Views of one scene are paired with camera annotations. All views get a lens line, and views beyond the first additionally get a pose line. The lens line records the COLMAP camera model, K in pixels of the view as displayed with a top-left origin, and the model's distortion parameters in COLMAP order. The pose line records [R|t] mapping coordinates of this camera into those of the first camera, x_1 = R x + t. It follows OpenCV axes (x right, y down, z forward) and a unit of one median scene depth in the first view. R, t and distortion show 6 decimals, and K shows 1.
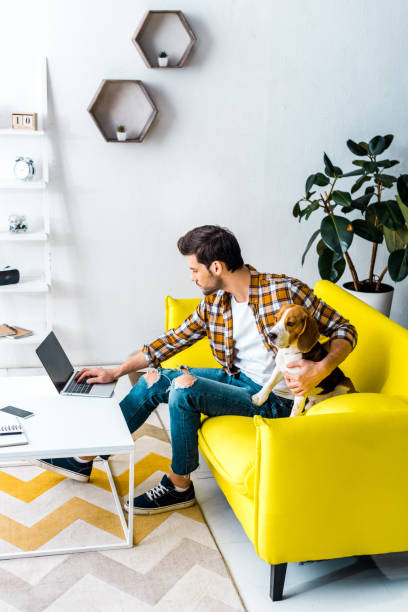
lens RADIAL K [[861.1, 0, 204.0], [0, 861.1, 306.0], [0, 0, 1]] dist [-0.037589, -0.074492]
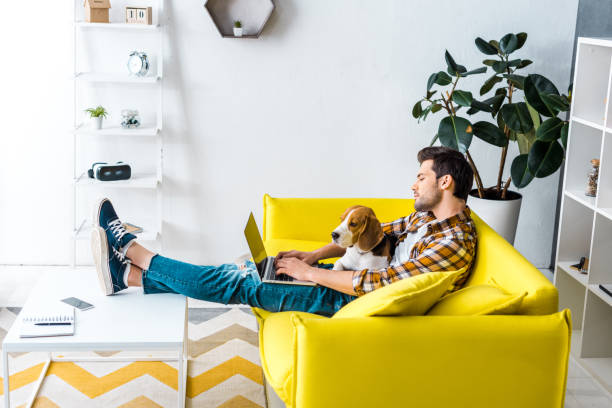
lens RADIAL K [[861.1, 0, 306.0], [0, 861.1, 204.0], [0, 0, 1]] dist [-0.037589, -0.074492]
pose [[0.990479, 0.032025, -0.133887, 0.117979], [-0.034974, 0.999193, -0.019734, 0.014672], [0.133147, 0.024228, 0.990800, 0.047191]]
